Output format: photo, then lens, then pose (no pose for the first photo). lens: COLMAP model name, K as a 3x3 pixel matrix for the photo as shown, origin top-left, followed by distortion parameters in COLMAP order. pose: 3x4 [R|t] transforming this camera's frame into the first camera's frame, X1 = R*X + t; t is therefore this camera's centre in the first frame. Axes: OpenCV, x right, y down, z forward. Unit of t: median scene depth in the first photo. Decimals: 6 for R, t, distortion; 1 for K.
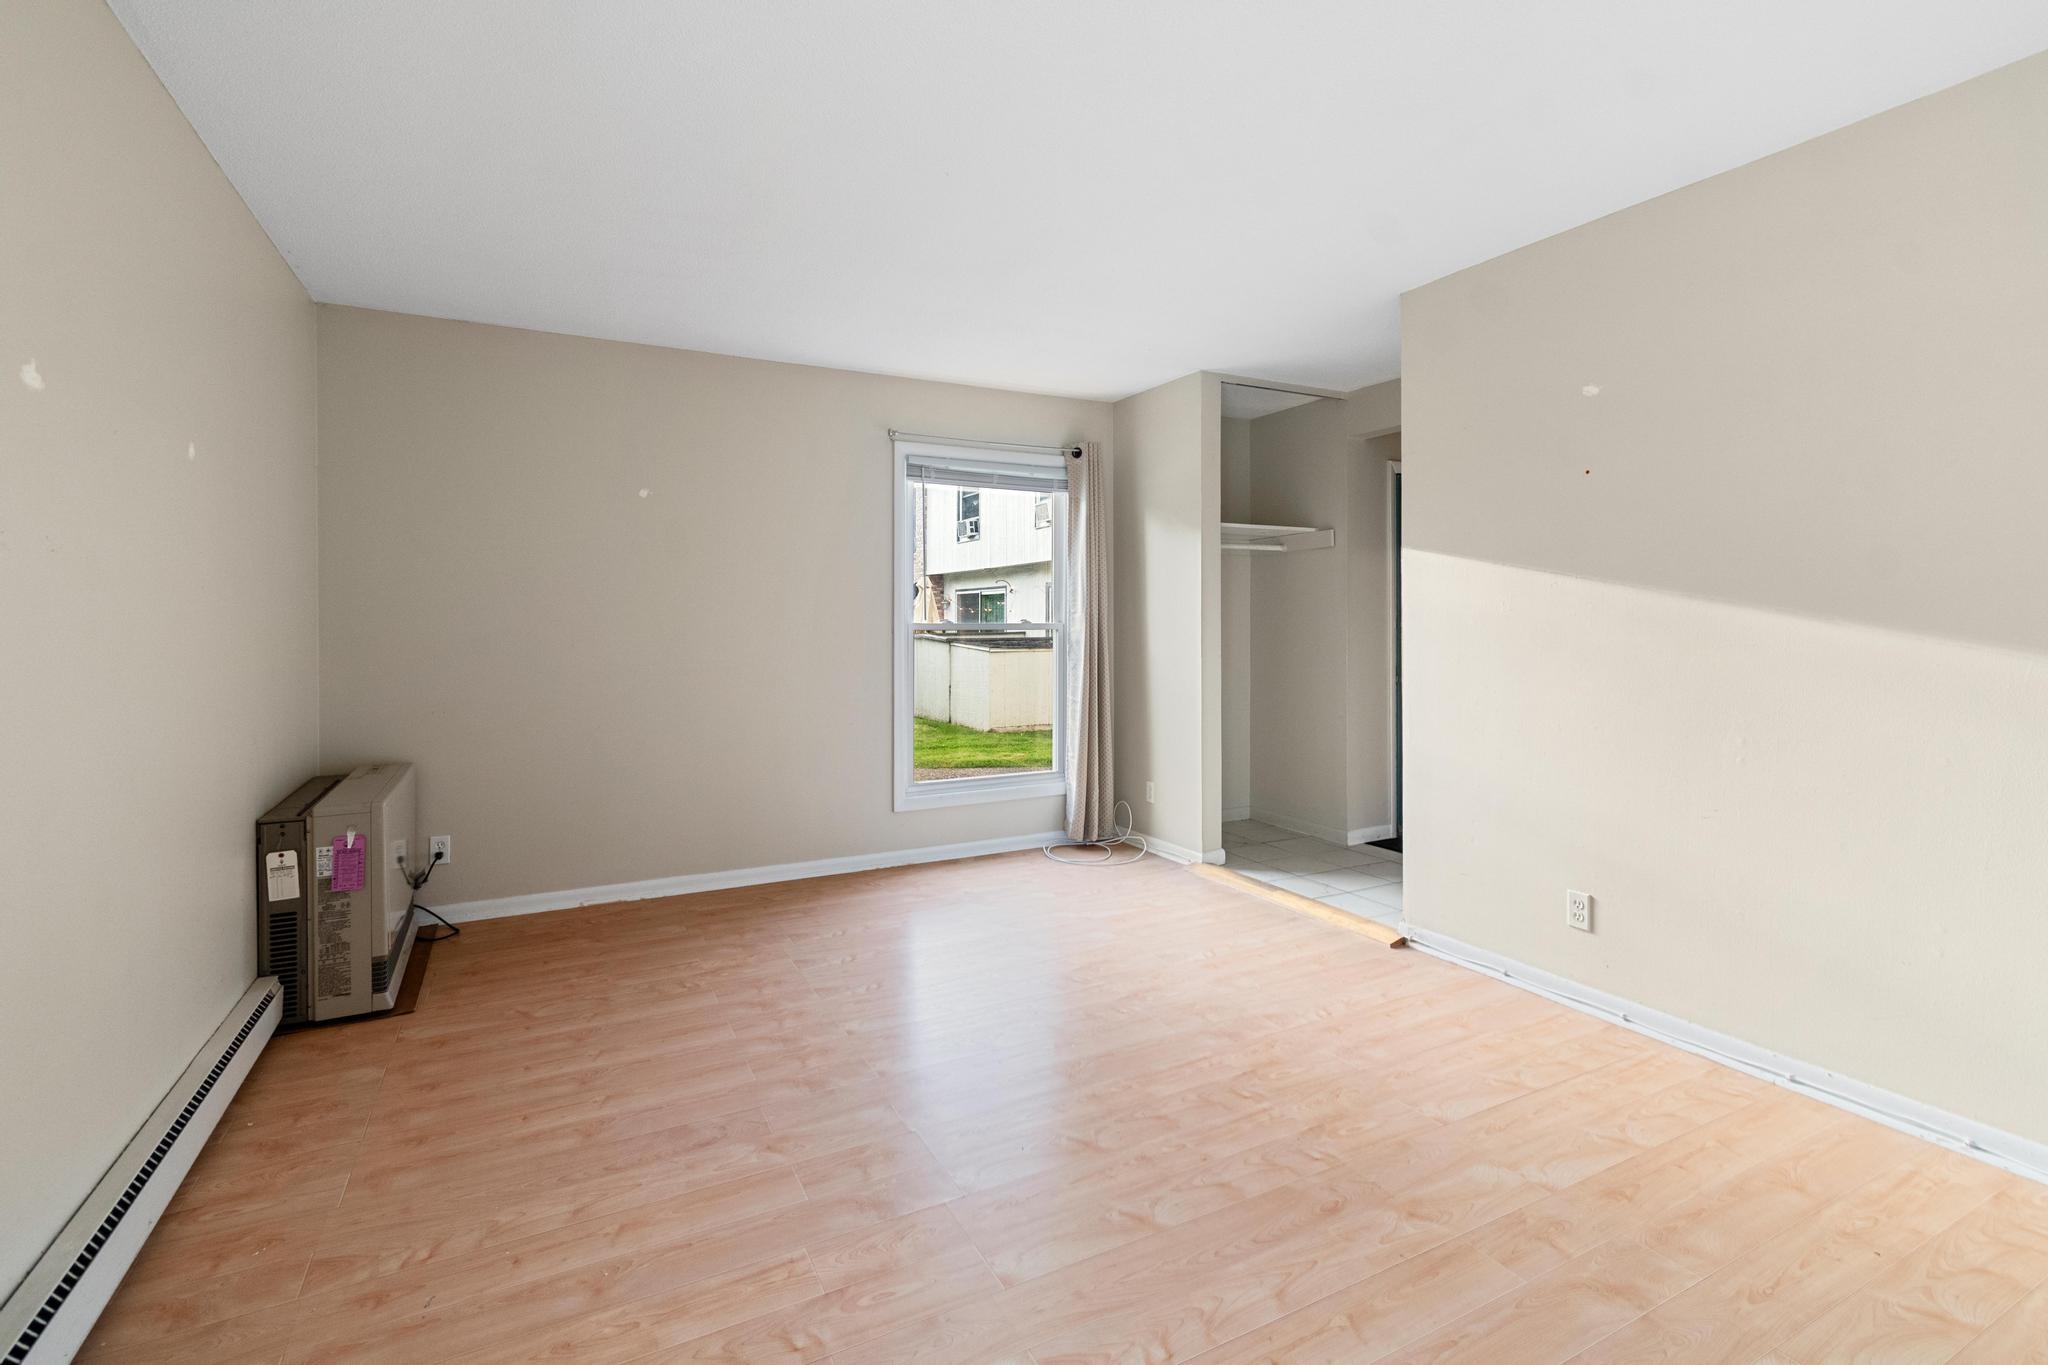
lens RADIAL K [[942.8, 0, 1032.0], [0, 942.8, 624.6], [0, 0, 1]] dist [0.001795, -0.000161]
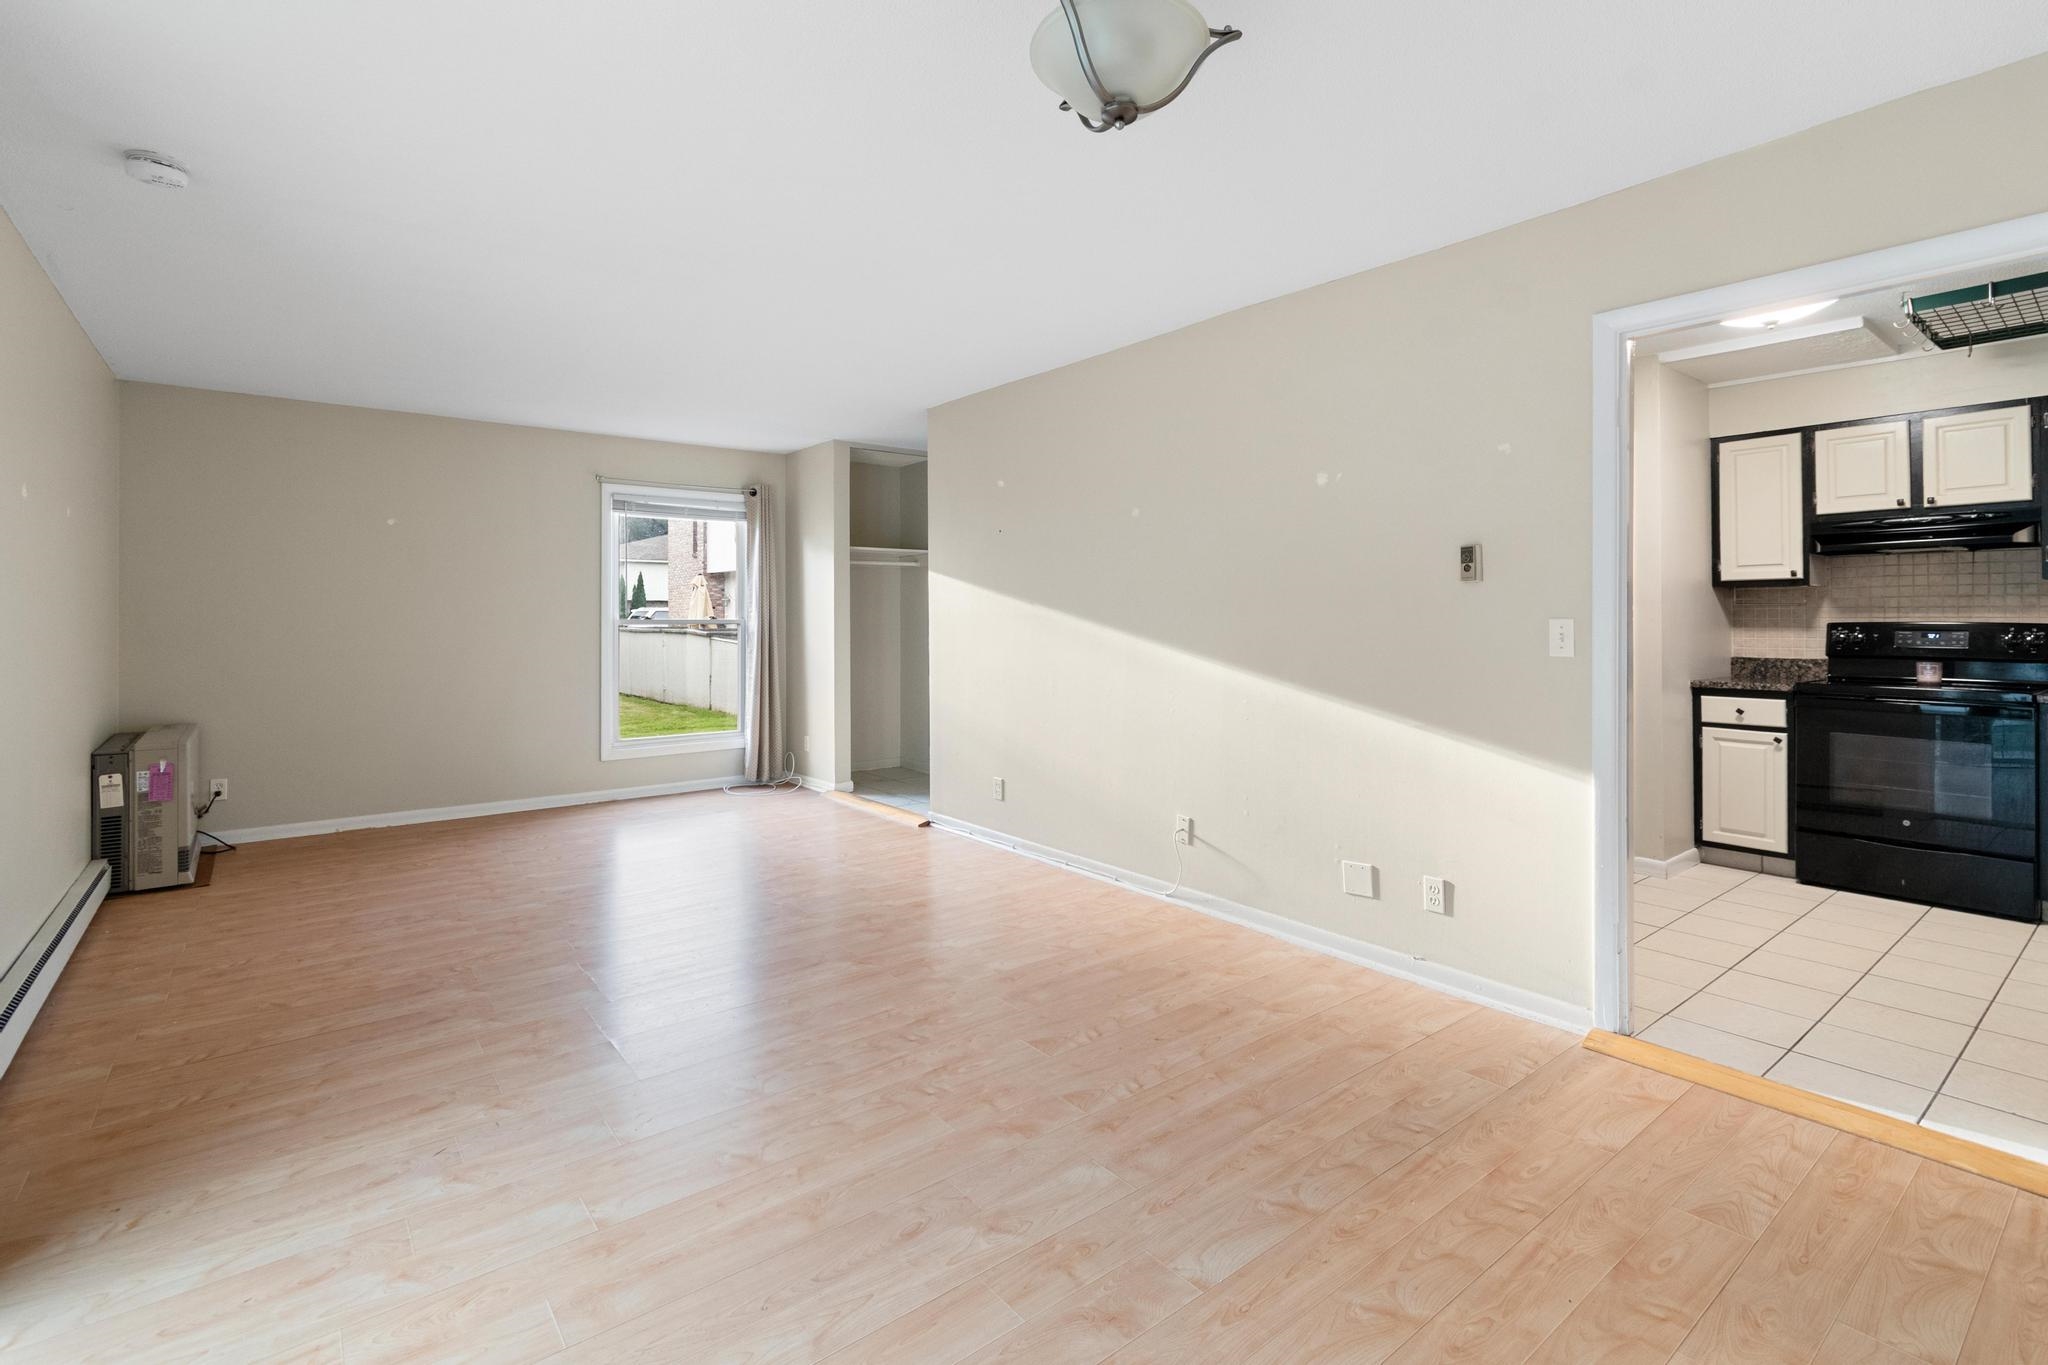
lens RADIAL K [[948.2, 0, 1033.9], [0, 948.2, 613.0], [0, 0, 1]] dist [0.002164, -0.001025]
pose [[0.982145, 0.001586, 0.188119, 0.323368], [0.000029, 0.999963, -0.008584, 0.001872], [-0.188126, 0.008437, 0.982109, -0.691385]]
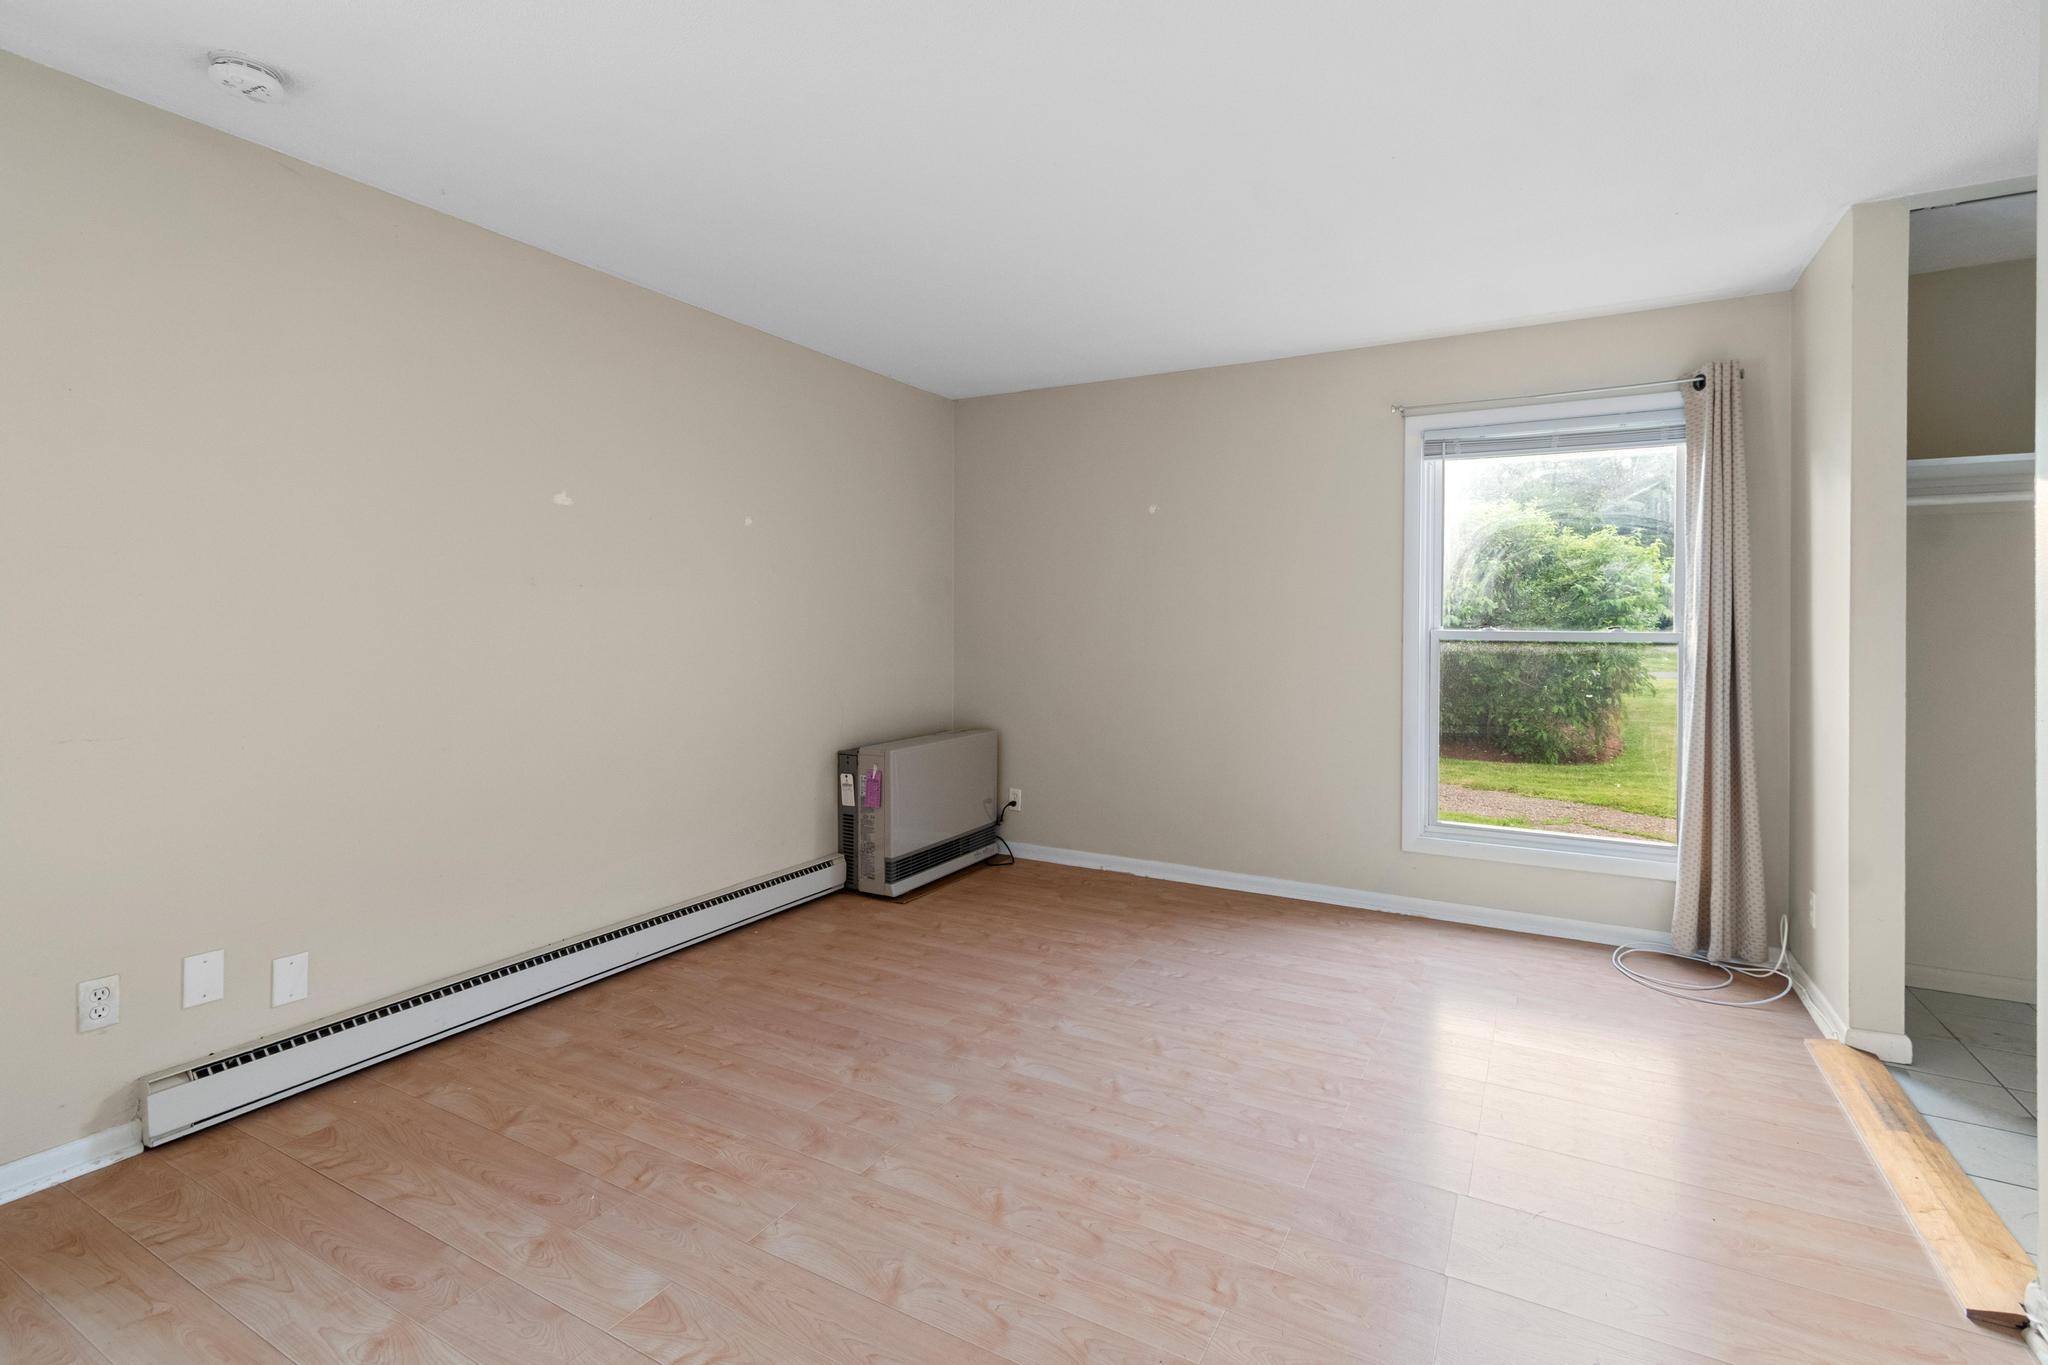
lens RADIAL K [[942.8, 0, 1032.0], [0, 942.8, 624.6], [0, 0, 1]] dist [0.001795, -0.000161]
pose [[0.546690, 0.007093, -0.837305, 0.616863], [-0.011204, 0.999937, 0.001156, -0.005751], [0.837260, 0.008750, 0.546735, 0.396305]]
